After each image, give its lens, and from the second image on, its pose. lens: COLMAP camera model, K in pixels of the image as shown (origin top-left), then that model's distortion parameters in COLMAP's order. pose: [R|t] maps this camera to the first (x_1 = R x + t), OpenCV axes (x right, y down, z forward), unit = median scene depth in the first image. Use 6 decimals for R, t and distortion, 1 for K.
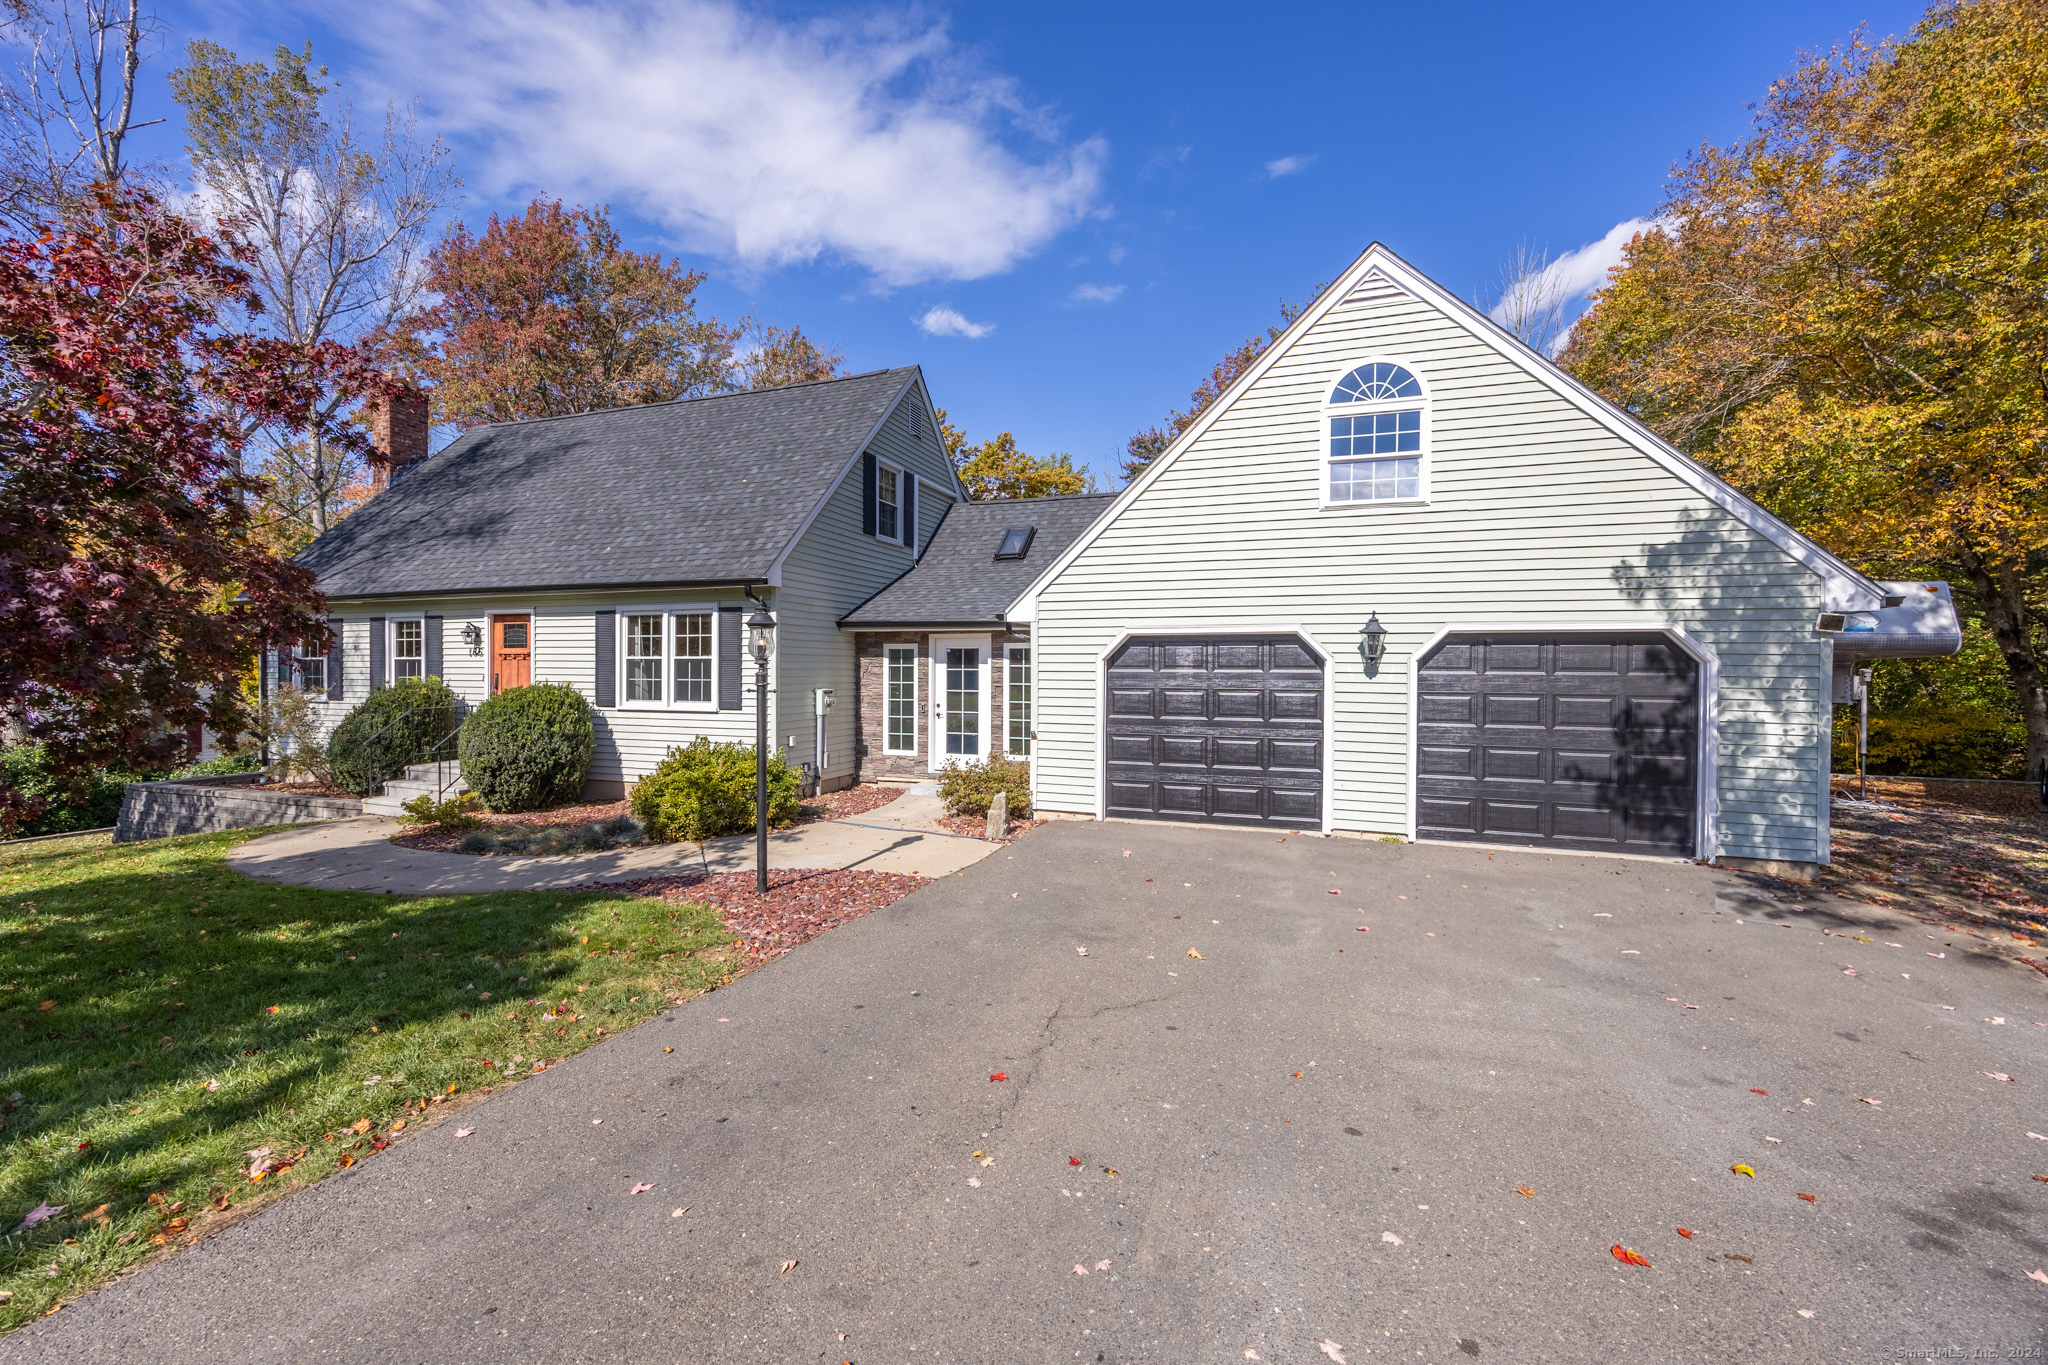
lens RADIAL K [[803.9, 0, 1013.8], [0, 803.9, 652.1], [0, 0, 1]] dist [-0.000346, 0.000085]
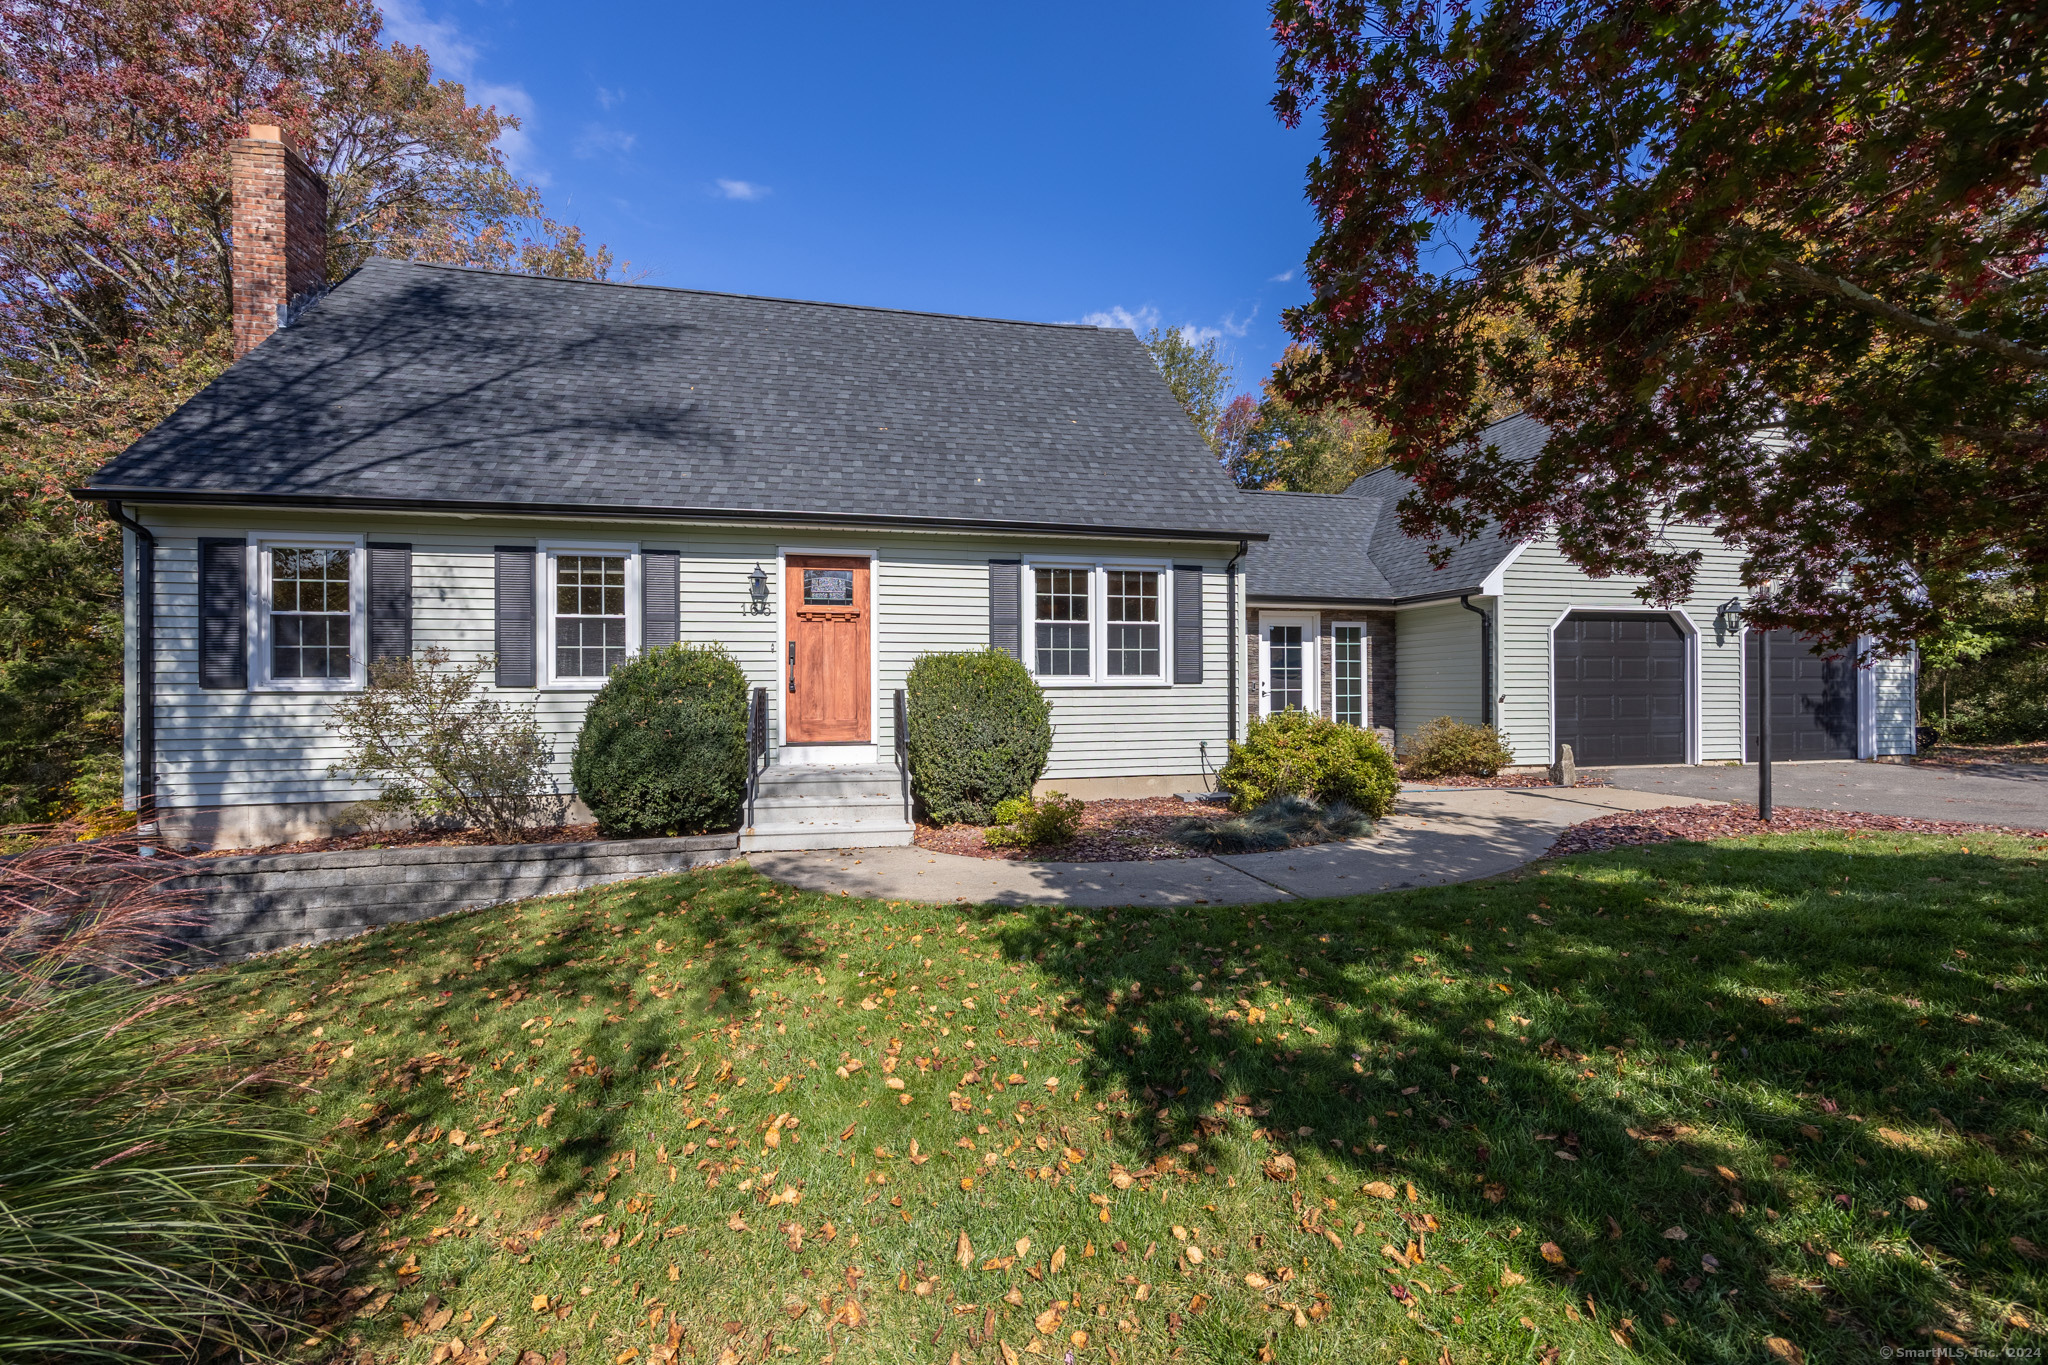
lens RADIAL K [[803.9, 0, 1013.8], [0, 803.9, 652.1], [0, 0, 1]] dist [-0.000346, 0.000085]
pose [[0.856619, -0.004605, 0.515928, -0.901916], [-0.019226, 0.998981, 0.040838, 0.005348], [-0.515590, -0.044902, 0.855658, 0.322437]]
